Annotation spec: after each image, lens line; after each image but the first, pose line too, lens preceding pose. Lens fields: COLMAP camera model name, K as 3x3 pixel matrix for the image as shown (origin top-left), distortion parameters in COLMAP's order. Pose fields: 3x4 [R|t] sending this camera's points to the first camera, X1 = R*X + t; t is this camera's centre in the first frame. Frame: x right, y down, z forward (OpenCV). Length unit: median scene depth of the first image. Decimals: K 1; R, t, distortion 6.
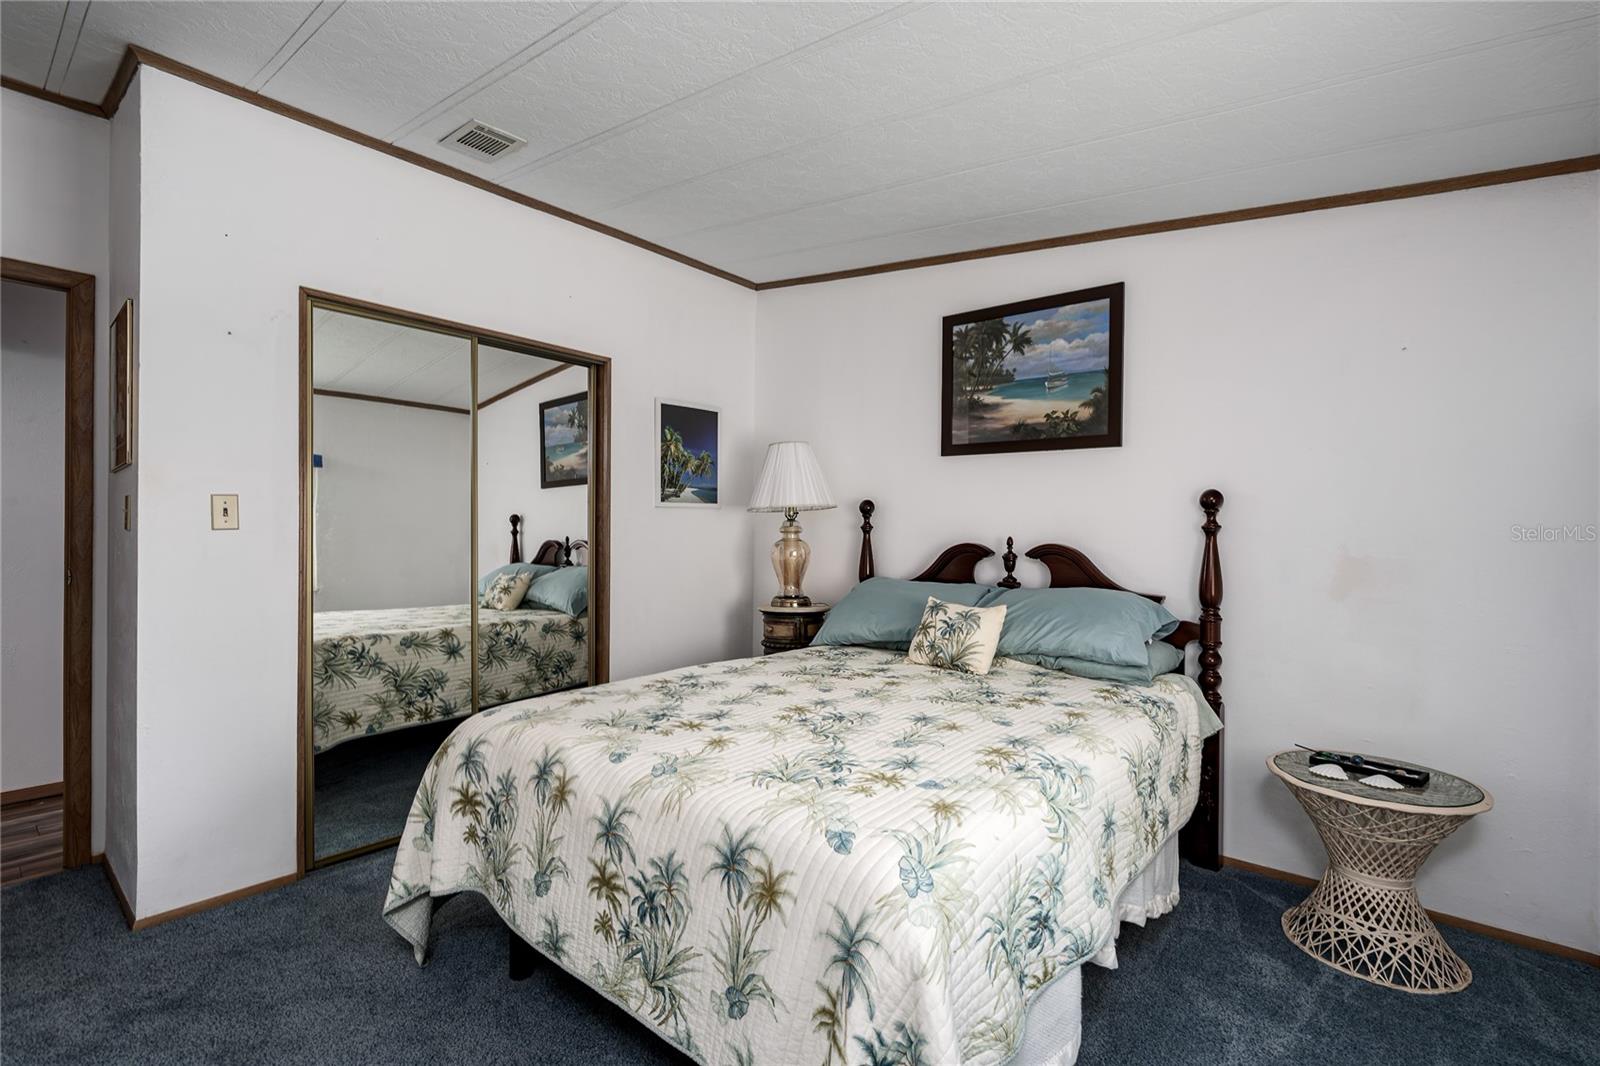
lens RADIAL K [[701.4, 0, 795.9], [0, 701.4, 529.9], [0, 0, 1]] dist [-0.000714, -0.000053]
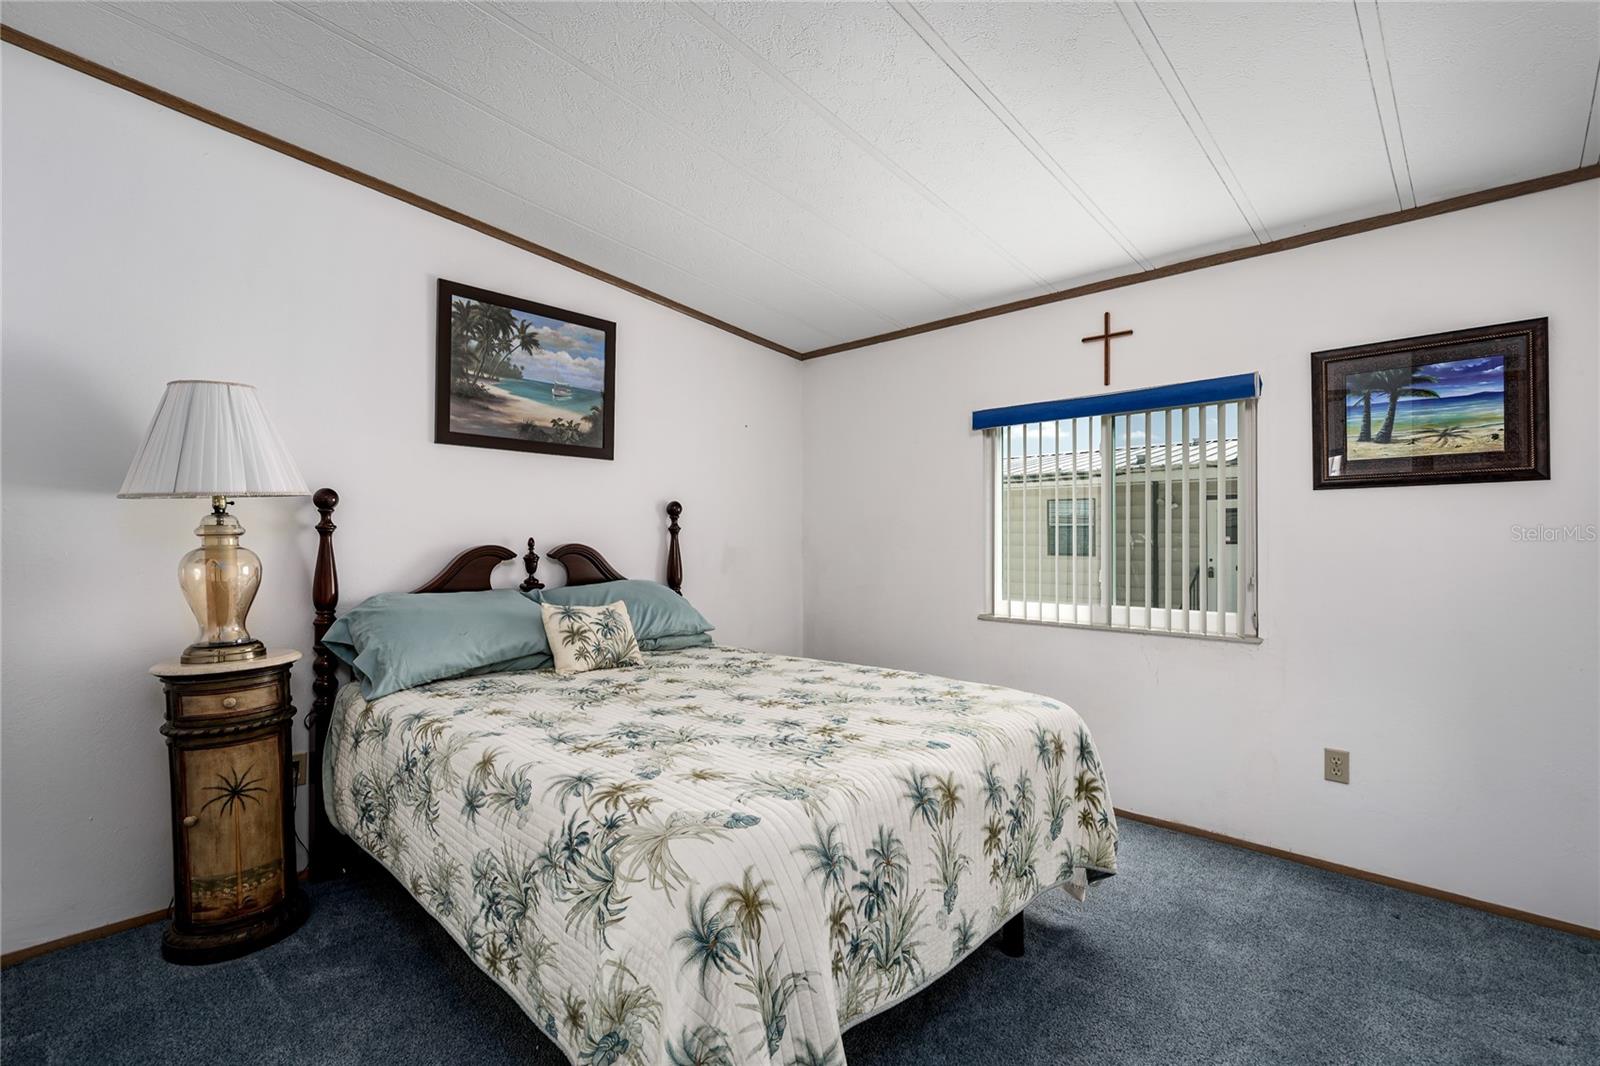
lens RADIAL K [[721.5, 0, 800.0], [0, 721.5, 533.0], [0, 0, 1]] dist [-0.002728, -0.000105]
pose [[0.083093, -0.005480, 0.996527, -0.679883], [-0.000559, 0.999984, 0.005545, -0.002773], [-0.996542, -0.001018, 0.083089, 0.543933]]
